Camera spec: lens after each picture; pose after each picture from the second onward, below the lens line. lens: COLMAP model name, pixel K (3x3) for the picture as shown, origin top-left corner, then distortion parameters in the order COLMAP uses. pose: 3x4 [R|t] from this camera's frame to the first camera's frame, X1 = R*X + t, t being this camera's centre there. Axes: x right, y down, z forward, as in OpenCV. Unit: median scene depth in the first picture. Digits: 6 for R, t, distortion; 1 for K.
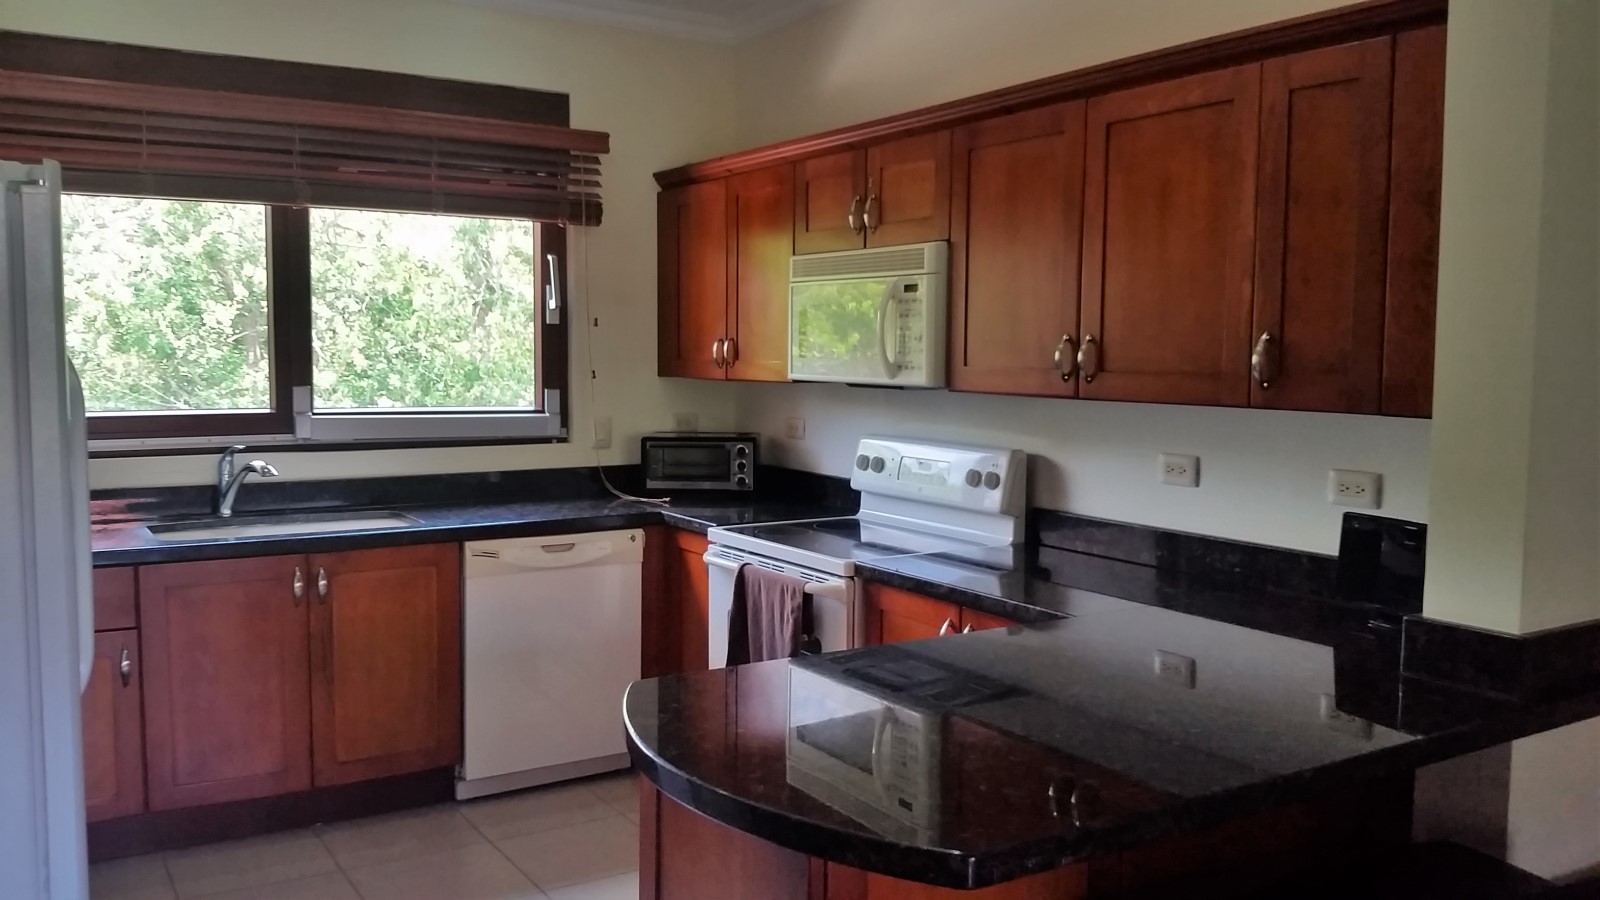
lens RADIAL K [[1333.9, 0, 800.0], [0, 1333.9, 450.0], [0, 0, 1]] dist [0.098843, 0.000539]
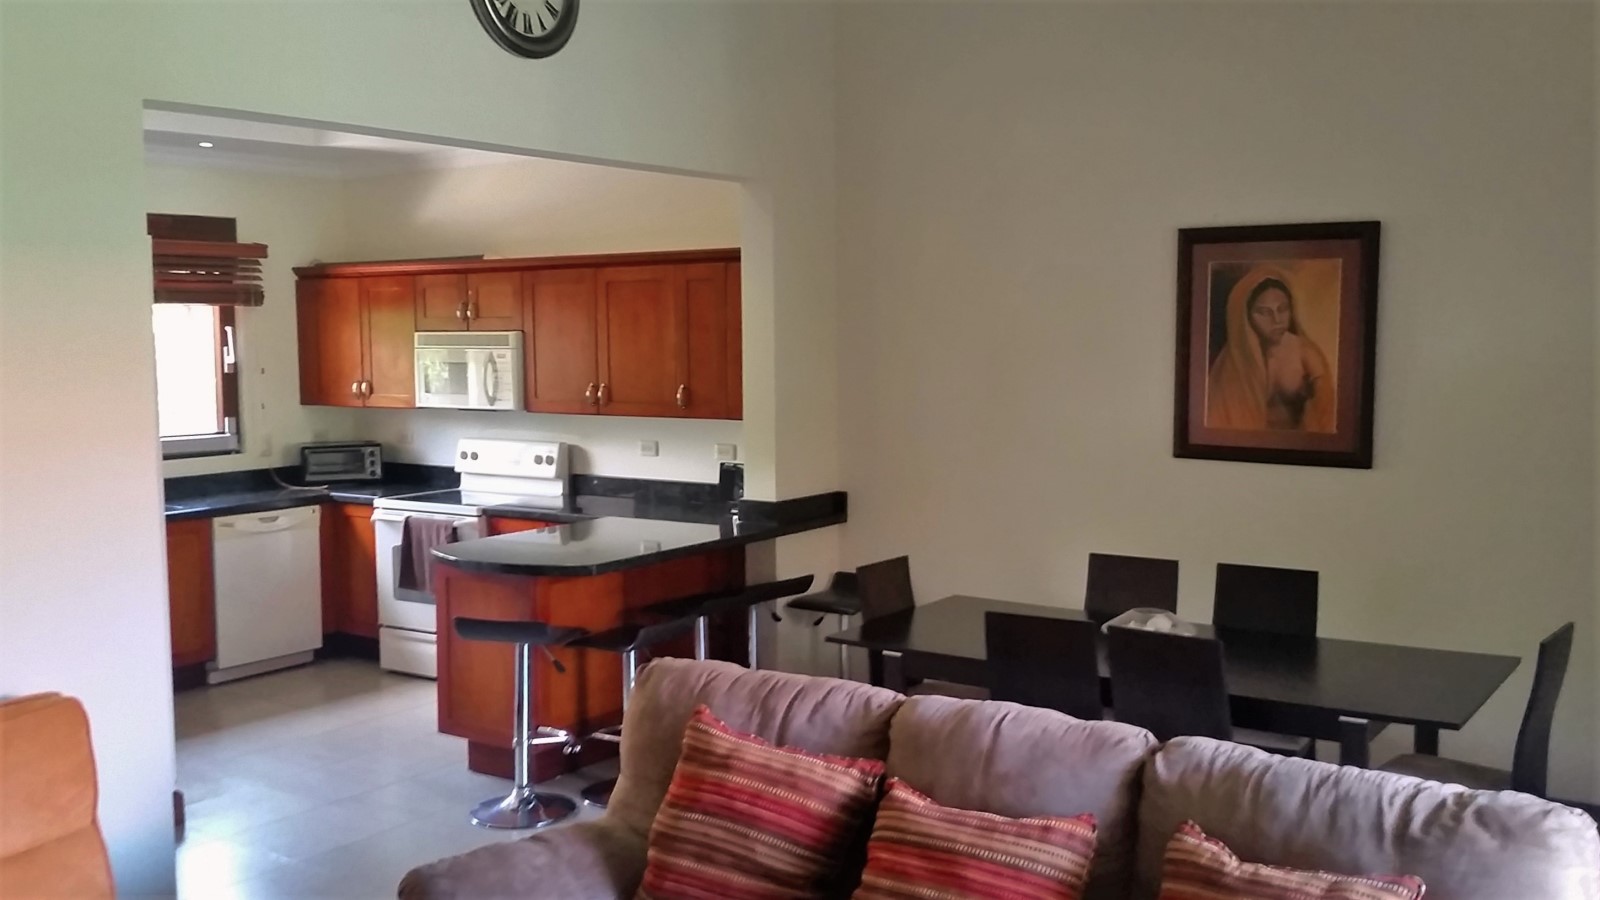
lens RADIAL K [[1461.9, 0, 800.0], [0, 1461.9, 450.0], [0, 0, 1]] dist [0.001212, 0.001562]
pose [[0.923655, -0.049577, 0.380006, -0.254771], [0.048683, 0.998743, 0.011969, 0.001661], [-0.380121, 0.007444, 0.924907, -0.829205]]
